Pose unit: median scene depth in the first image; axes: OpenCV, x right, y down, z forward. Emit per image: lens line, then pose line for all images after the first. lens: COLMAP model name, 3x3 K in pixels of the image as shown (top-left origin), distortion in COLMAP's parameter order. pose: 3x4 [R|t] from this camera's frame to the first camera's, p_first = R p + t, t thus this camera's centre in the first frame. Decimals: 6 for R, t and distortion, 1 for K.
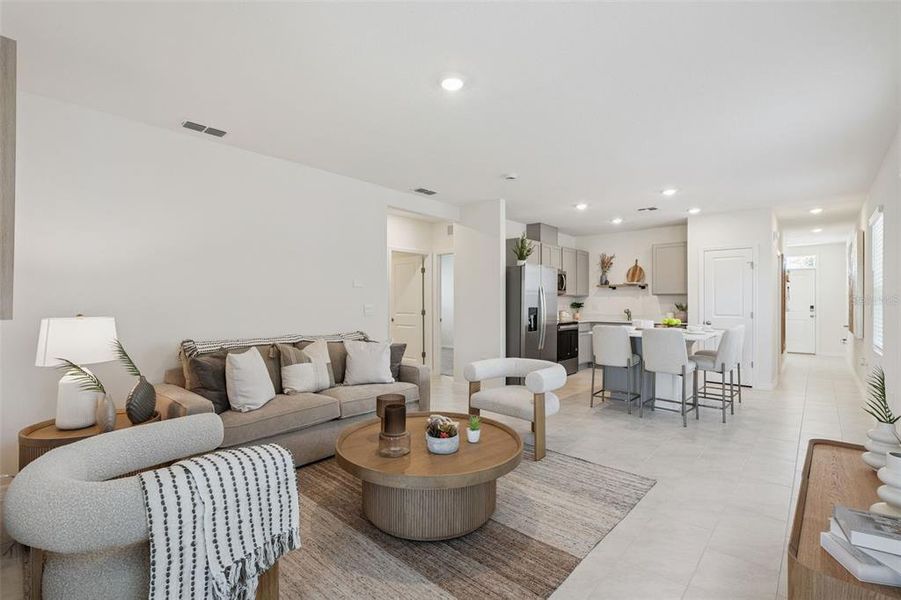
lens RADIAL K [[409.7, 0, 446.7], [0, 409.7, 301.7], [0, 0, 1]] dist [-0.002654, 0.001189]
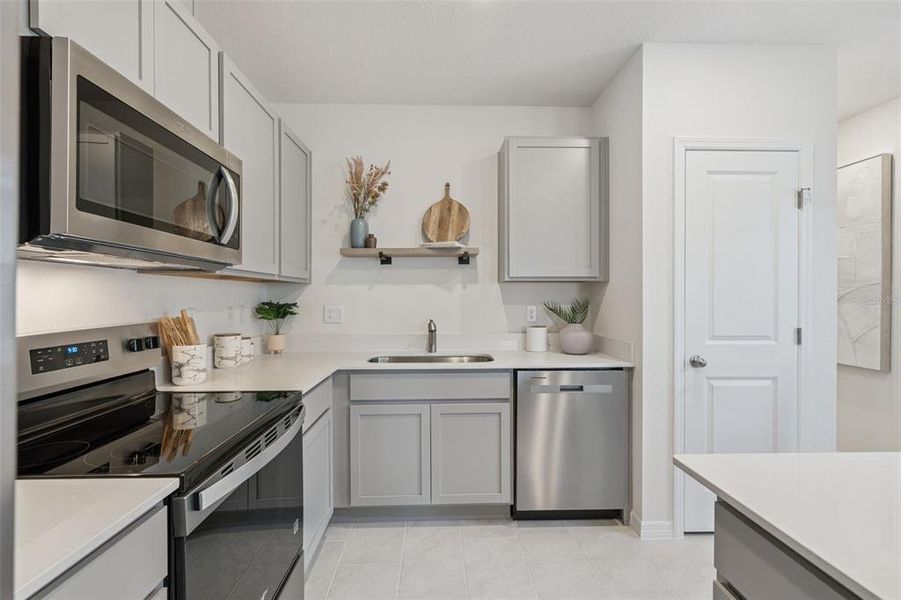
lens RADIAL K [[409.7, 0, 449.5], [0, 409.7, 297.4], [0, 0, 1]] dist [-0.002654, 0.001189]
pose [[0.717698, -0.001926, 0.696352, 0.211007], [0.001541, 0.999998, 0.001177, -0.001770], [-0.696353, 0.000228, 0.717700, 0.738079]]
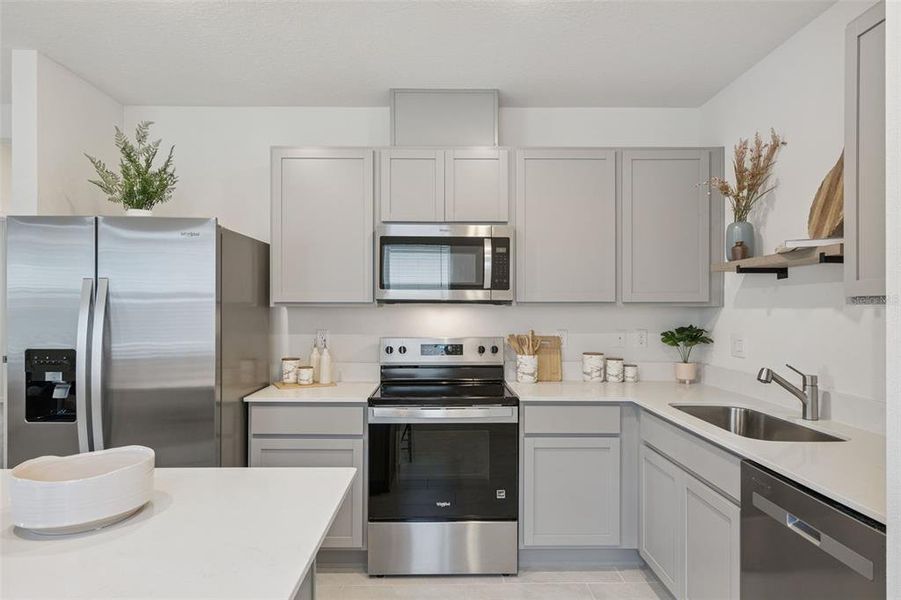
lens RADIAL K [[526.3, 0, 448.5], [0, 526.3, 305.5], [0, 0, 1]] dist [-0.000806, -0.000188]
pose [[0.678635, -0.001441, -0.734474, 0.521912], [-0.000756, 0.999996, -0.002661, -0.013385], [0.734475, 0.002361, 0.678632, 0.672713]]
